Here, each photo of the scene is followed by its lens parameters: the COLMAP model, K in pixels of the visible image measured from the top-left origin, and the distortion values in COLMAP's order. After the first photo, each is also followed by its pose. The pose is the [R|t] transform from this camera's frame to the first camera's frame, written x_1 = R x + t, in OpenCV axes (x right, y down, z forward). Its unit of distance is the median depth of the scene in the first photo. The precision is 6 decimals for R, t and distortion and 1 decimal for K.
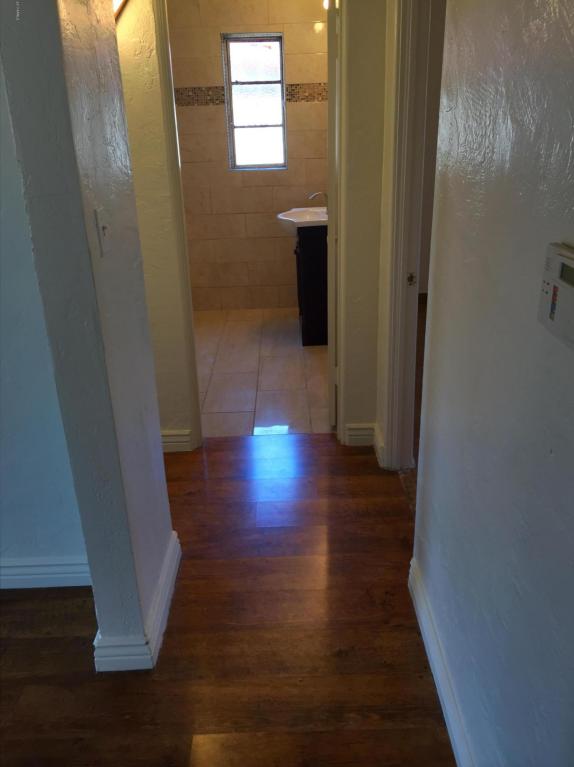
lens RADIAL K [[660.3, 0, 287.1], [0, 660.3, 384.8], [0, 0, 1]] dist [0.046860, -0.054258]
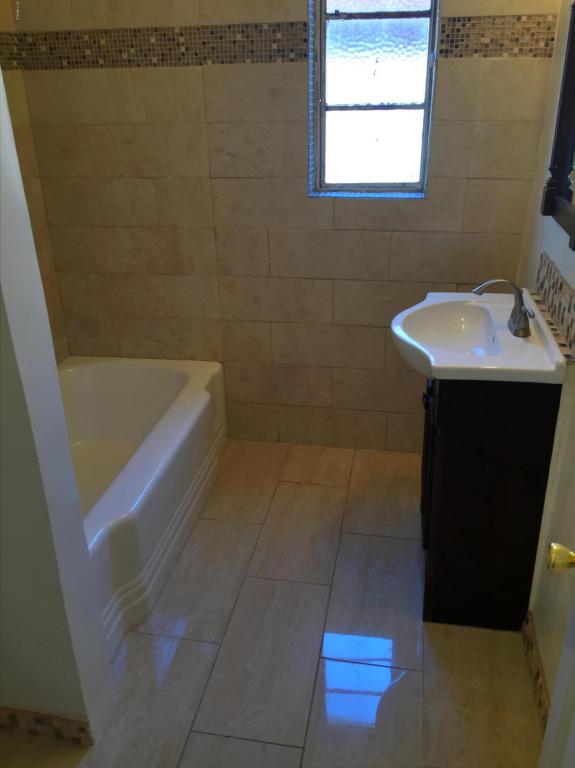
lens RADIAL K [[661.2, 0, 289.2], [0, 661.2, 381.9], [0, 0, 1]] dist [0.046860, -0.054258]
pose [[0.981730, 0.094043, -0.165415, -0.005011], [-0.085807, 0.994722, 0.056269, -0.212514], [0.169833, -0.041047, 0.984618, 0.503314]]
